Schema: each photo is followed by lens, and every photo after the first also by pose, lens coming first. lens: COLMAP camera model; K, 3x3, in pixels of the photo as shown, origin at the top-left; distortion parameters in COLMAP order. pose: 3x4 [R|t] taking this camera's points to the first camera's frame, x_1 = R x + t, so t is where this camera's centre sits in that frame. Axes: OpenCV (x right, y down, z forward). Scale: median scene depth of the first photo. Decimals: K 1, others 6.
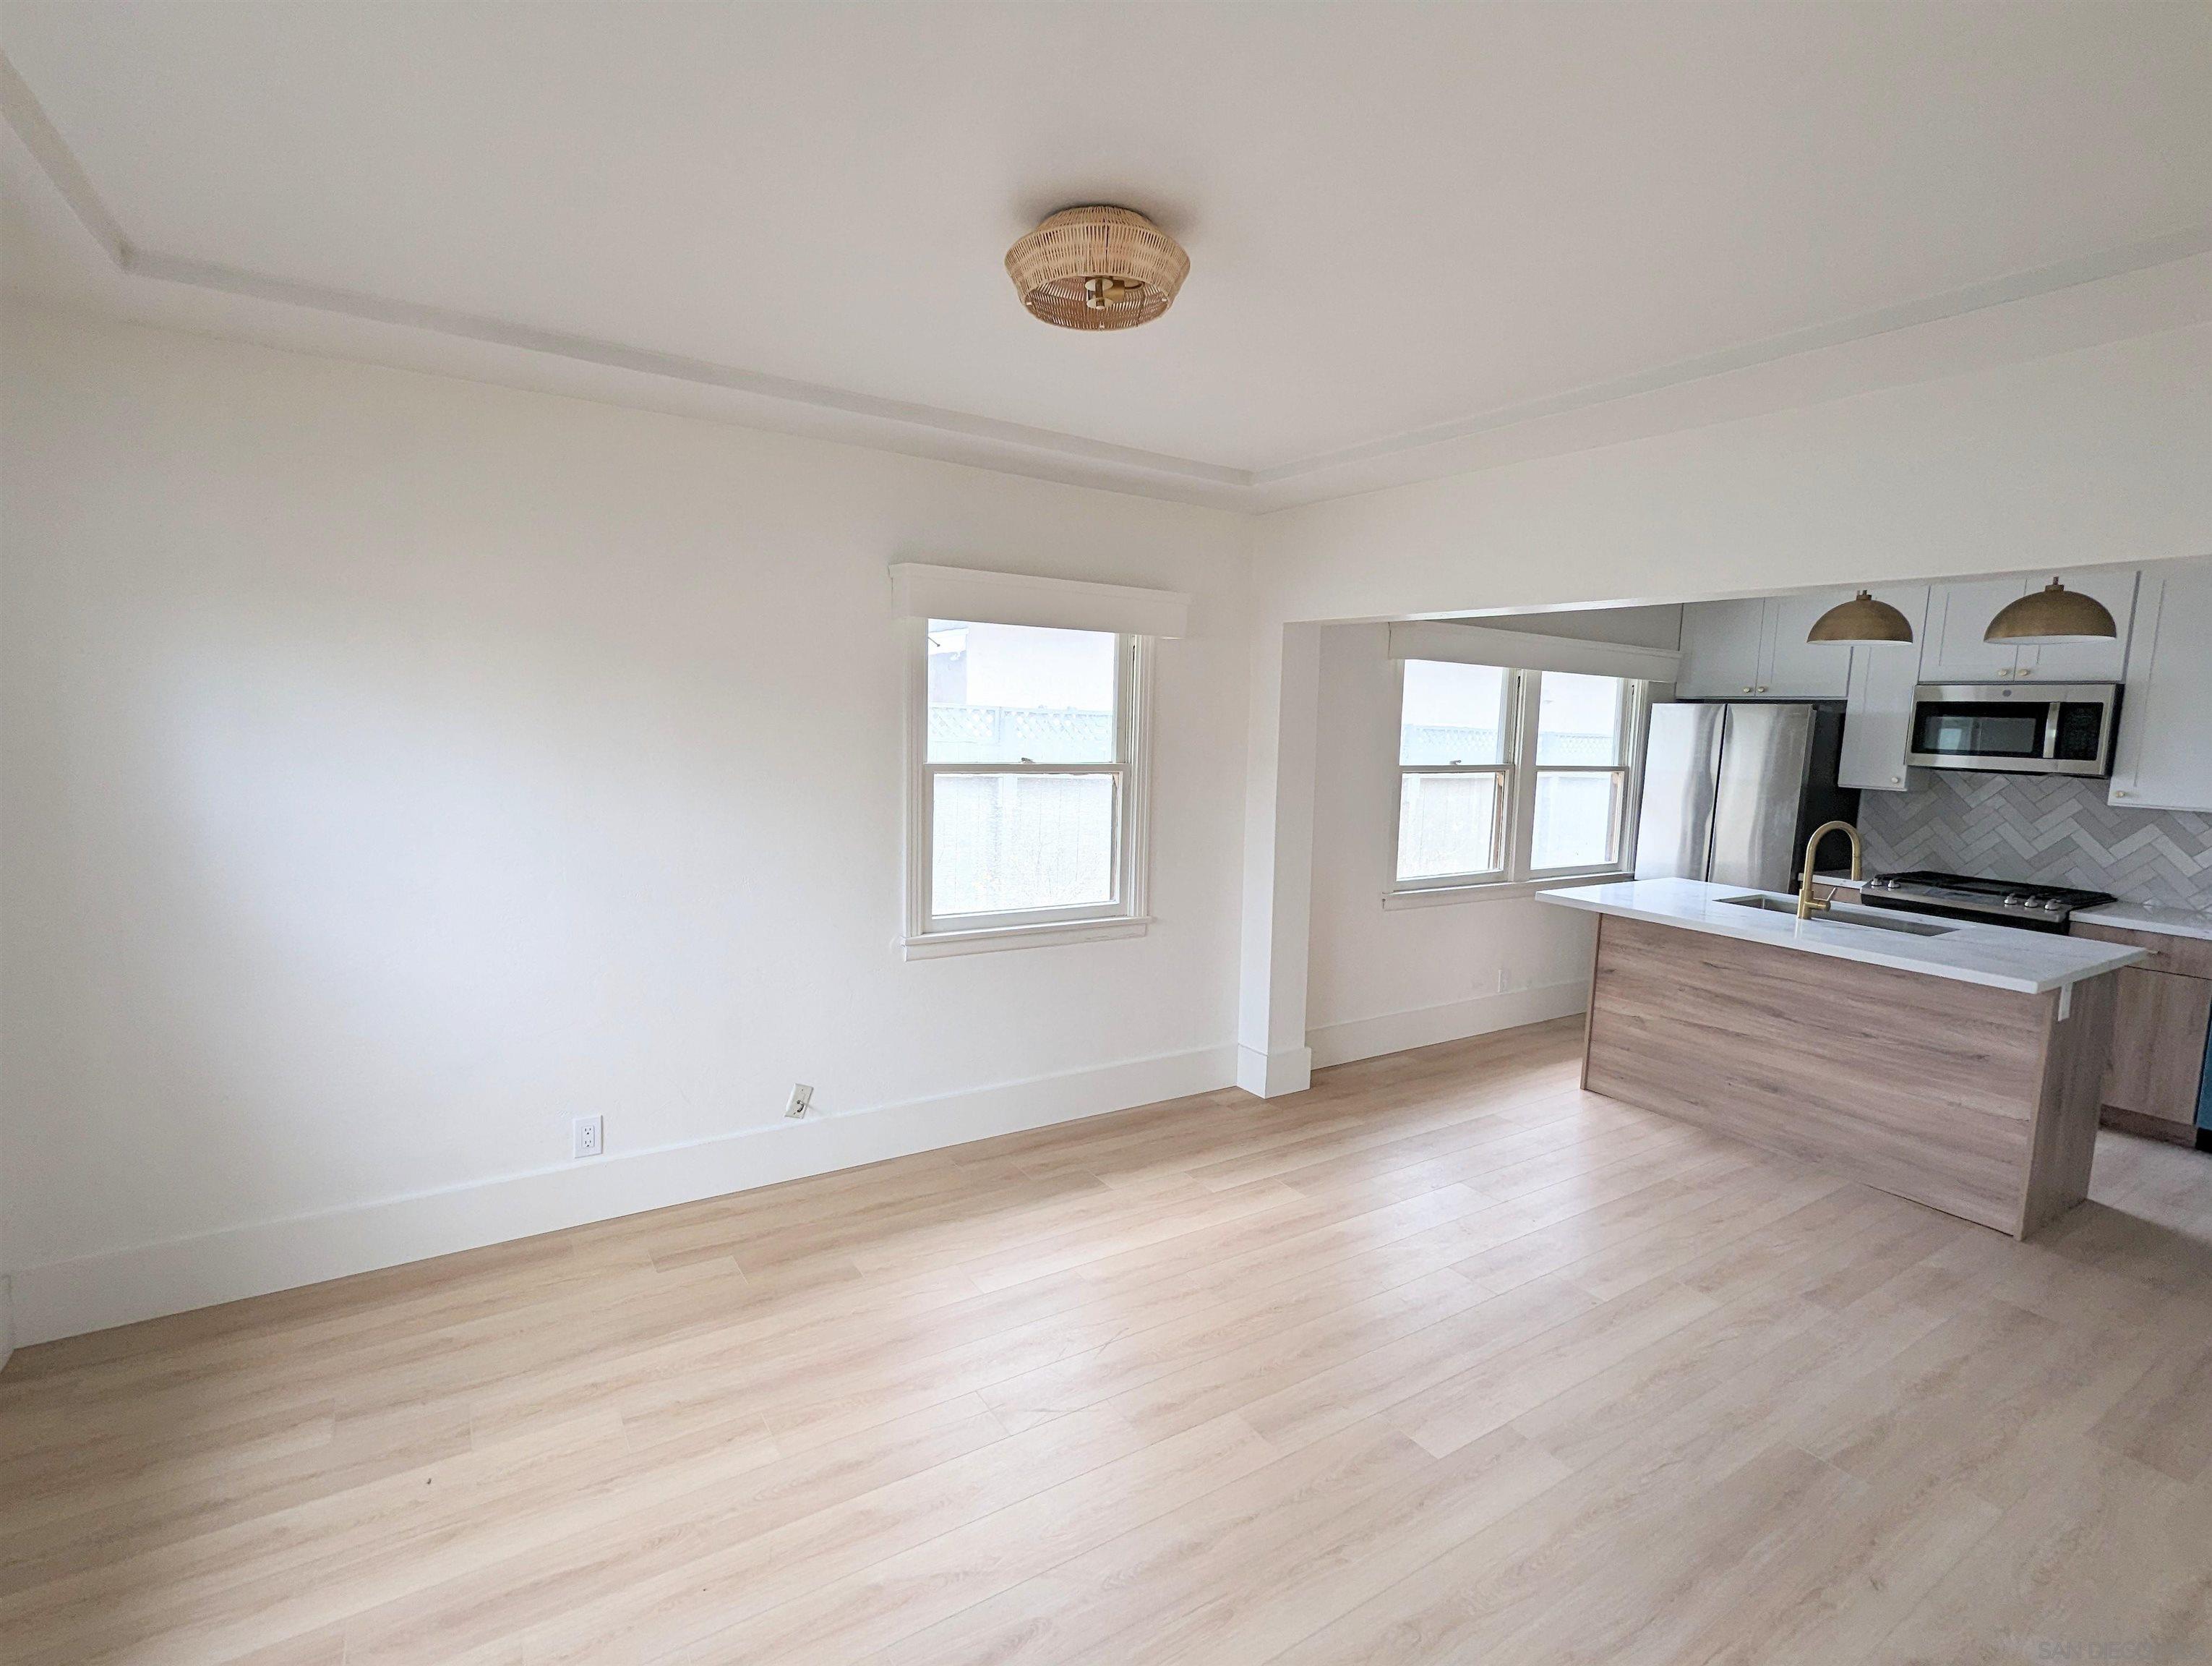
lens RADIAL K [[1055.1, 0, 1103.0], [0, 1055.1, 838.4], [0, 0, 1]] dist [0.000063, 0.000494]
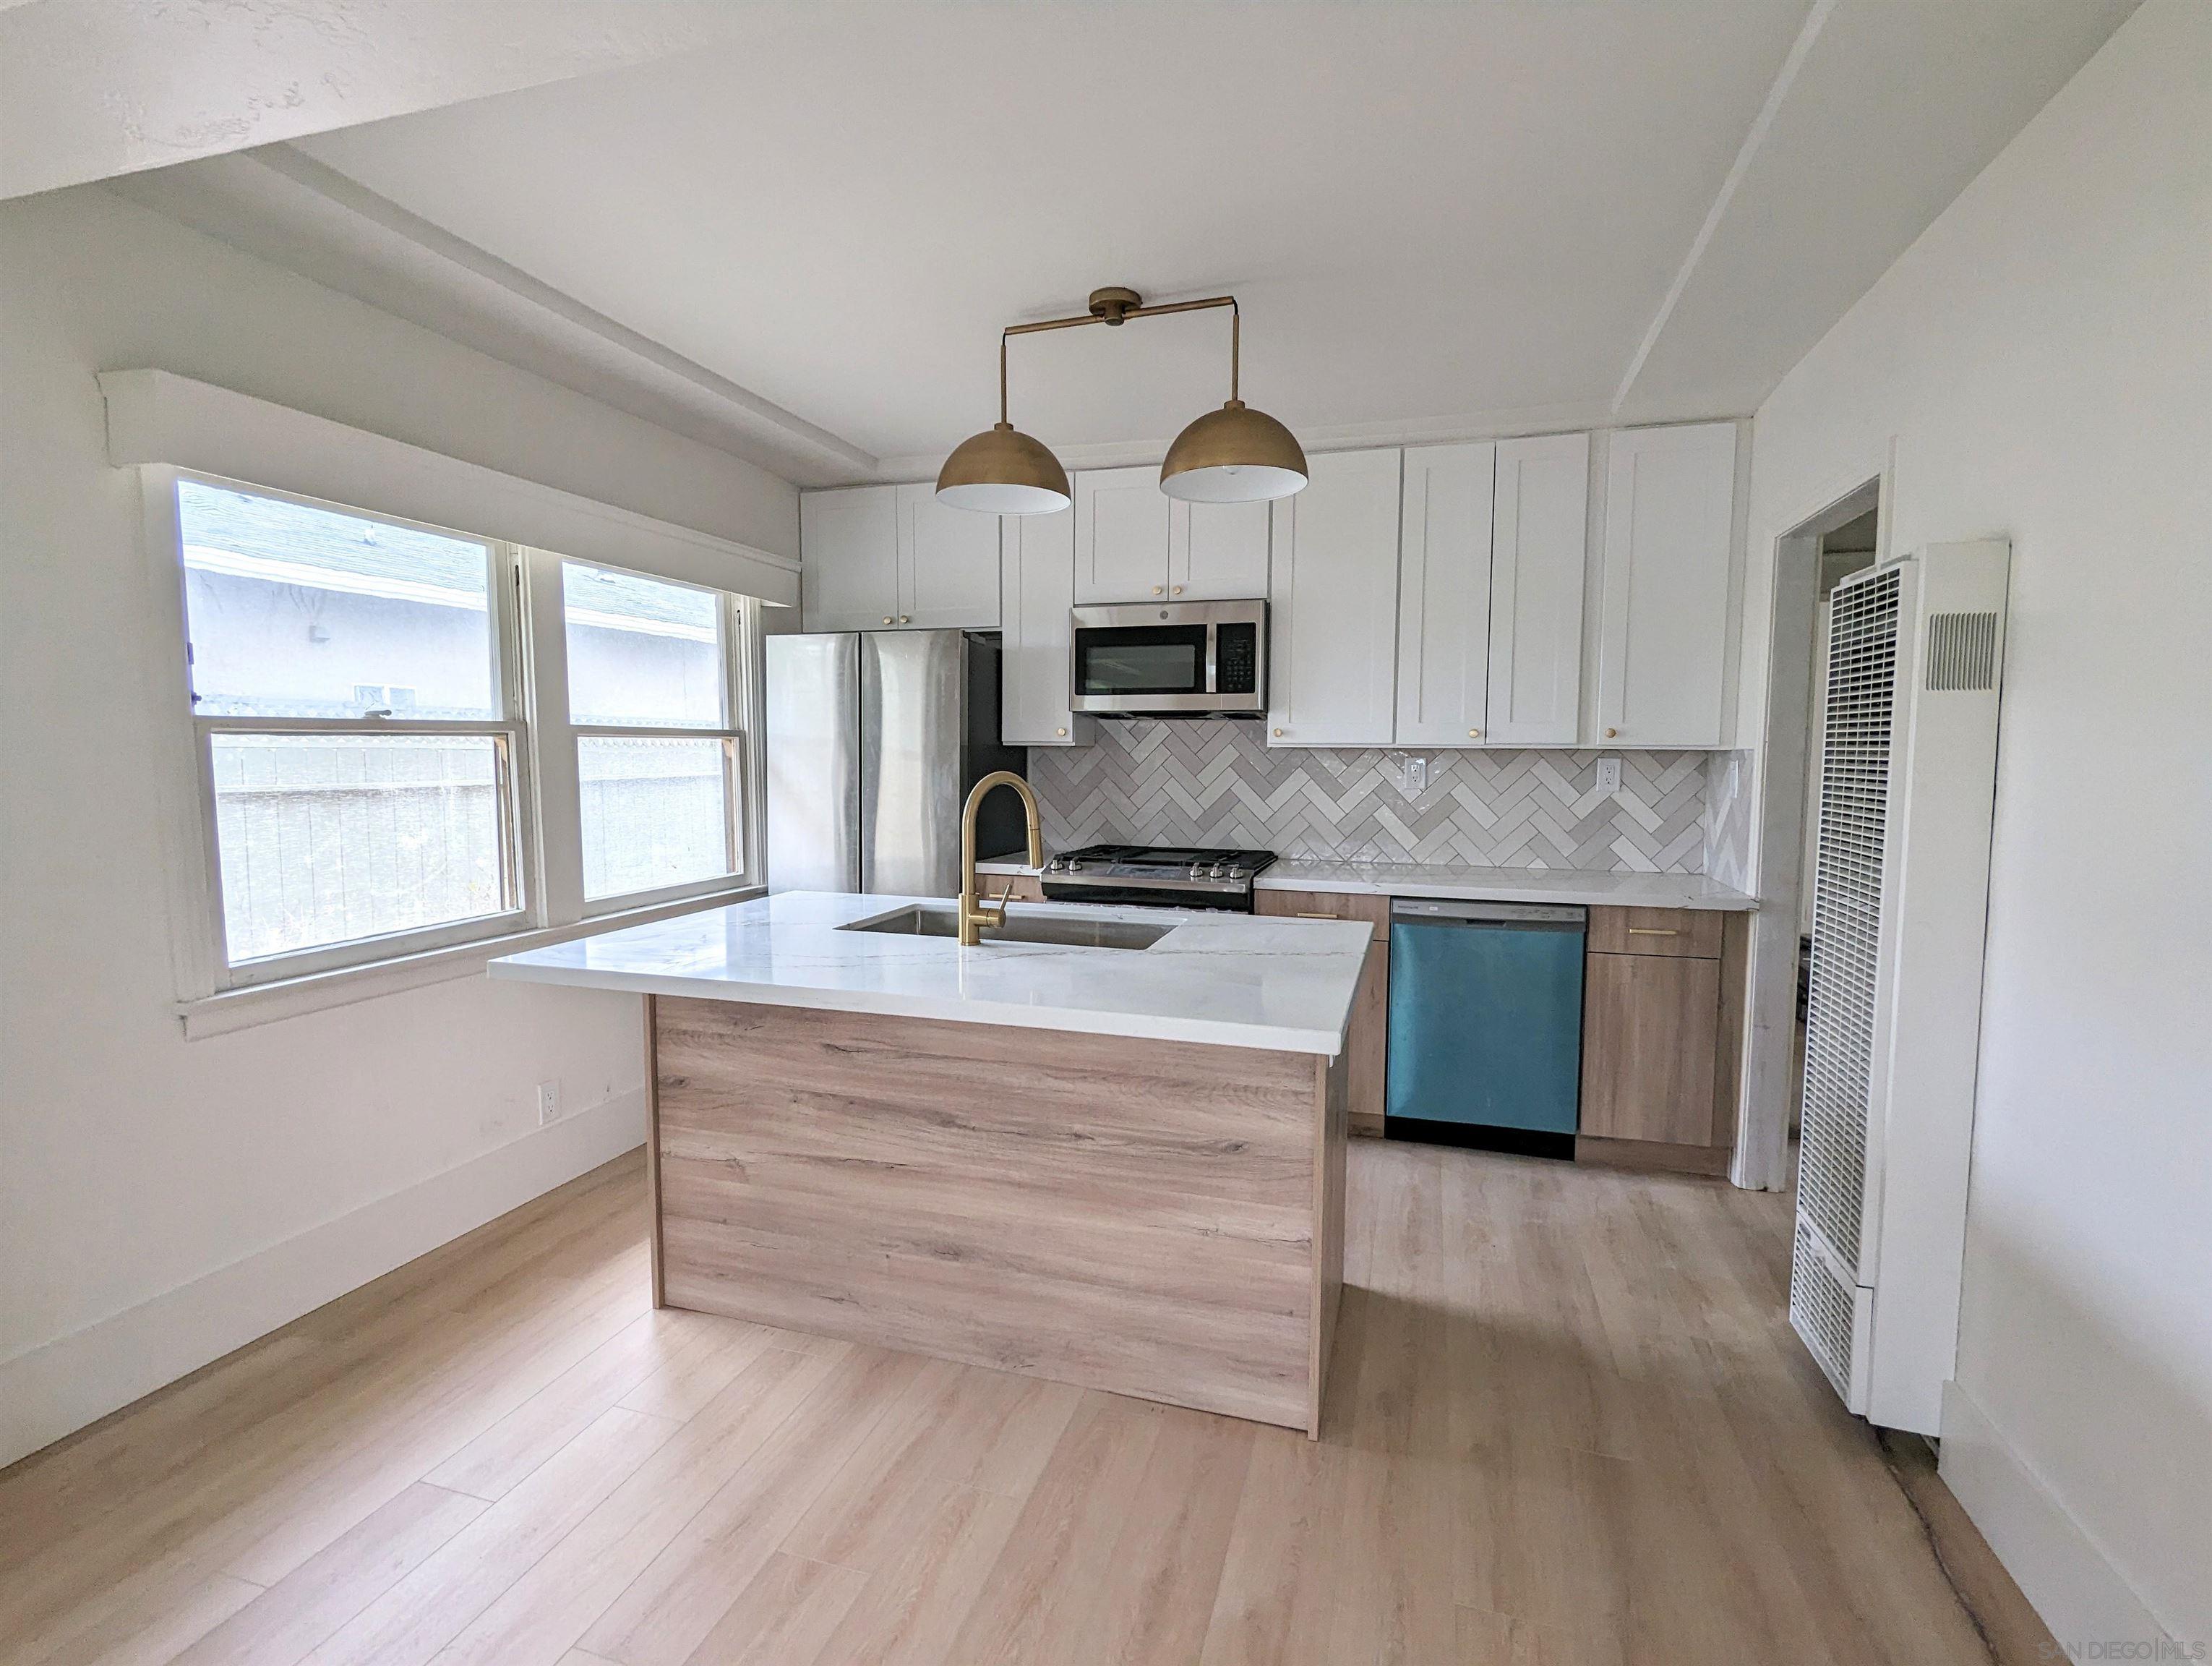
lens RADIAL K [[1049.5, 0, 1109.3], [0, 1049.5, 843.2], [0, 0, 1]] dist [-0.015139, 0.000081]
pose [[0.761491, -0.086801, 0.642337, 0.311424], [0.094029, 0.995303, 0.023027, 0.013596], [-0.641318, 0.042863, 0.766077, 0.442509]]
